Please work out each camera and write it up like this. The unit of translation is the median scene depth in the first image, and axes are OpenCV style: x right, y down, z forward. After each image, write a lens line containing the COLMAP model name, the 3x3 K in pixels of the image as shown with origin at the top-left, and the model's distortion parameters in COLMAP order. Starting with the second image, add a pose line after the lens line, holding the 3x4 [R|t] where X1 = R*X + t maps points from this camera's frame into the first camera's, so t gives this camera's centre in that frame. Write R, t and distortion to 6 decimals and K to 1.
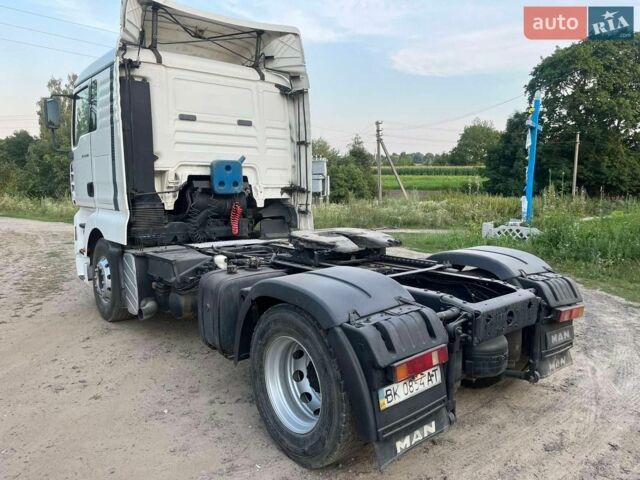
lens RADIAL K [[480.1, 0, 320.5], [0, 480.1, 240.2], [0, 0, 1]] dist [0.069154, -0.088826]
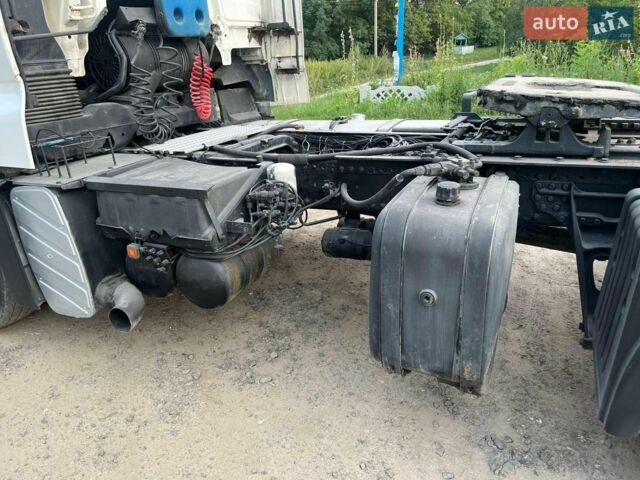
lens RADIAL K [[480.1, 0, 322.4], [0, 480.1, 236.0], [0, 0, 1]] dist [0.069154, -0.088826]
pose [[0.904789, -0.196731, 0.377696, -0.271828], [0.101636, 0.961026, 0.257096, -0.011950], [-0.413555, -0.194230, 0.889521, 0.416435]]
